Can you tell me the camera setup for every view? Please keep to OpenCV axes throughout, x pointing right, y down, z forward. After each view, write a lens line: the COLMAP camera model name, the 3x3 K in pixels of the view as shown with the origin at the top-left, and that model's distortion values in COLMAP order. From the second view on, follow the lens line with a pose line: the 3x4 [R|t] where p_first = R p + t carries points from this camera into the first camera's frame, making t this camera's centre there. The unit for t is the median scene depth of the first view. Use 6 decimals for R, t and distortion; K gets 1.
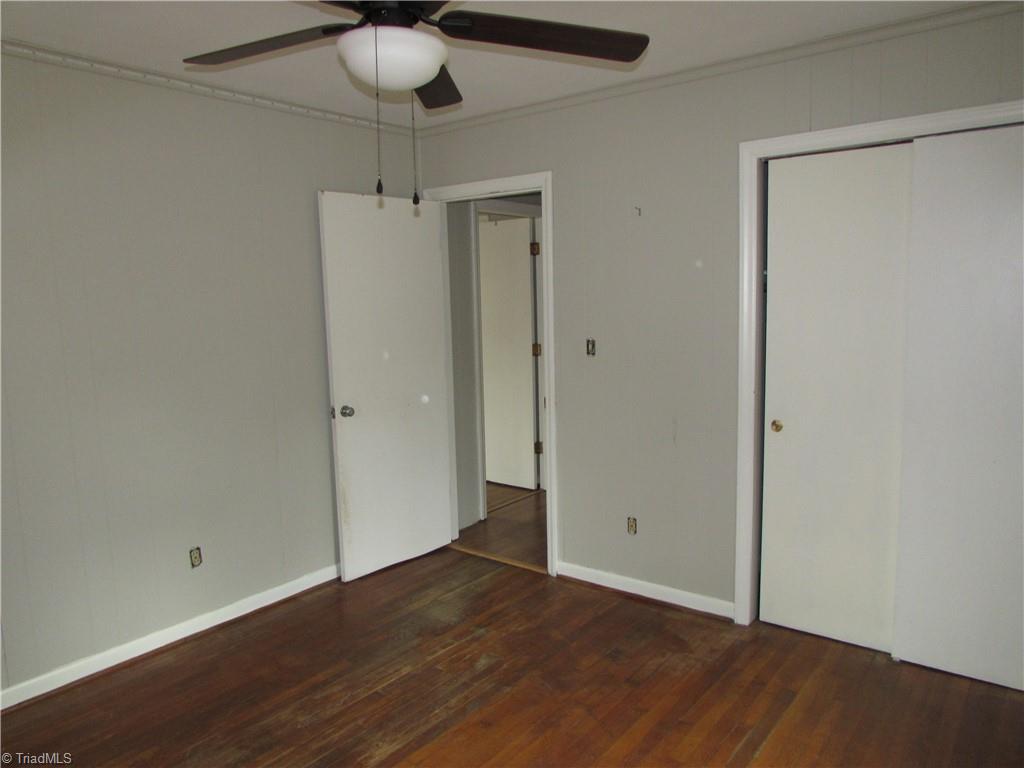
lens RADIAL K [[724.9, 0, 512.0], [0, 724.9, 384.0], [0, 0, 1]] dist [0.002013, 0.002946]
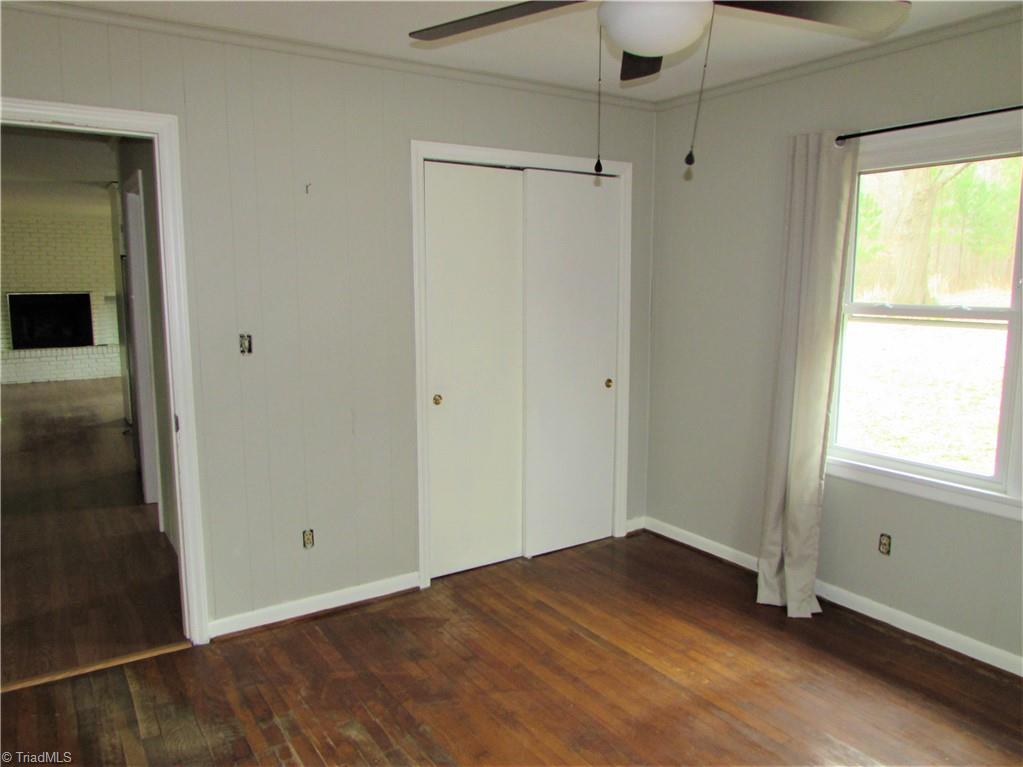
lens RADIAL K [[748.0, 0, 505.5], [0, 748.0, 384.1], [0, 0, 1]] dist [-0.022297, 0.004848]
pose [[0.330070, -0.109194, 0.937620, -0.686323], [0.110683, 0.990912, 0.076436, -0.043249], [-0.937445, 0.078549, 0.339156, 0.509025]]
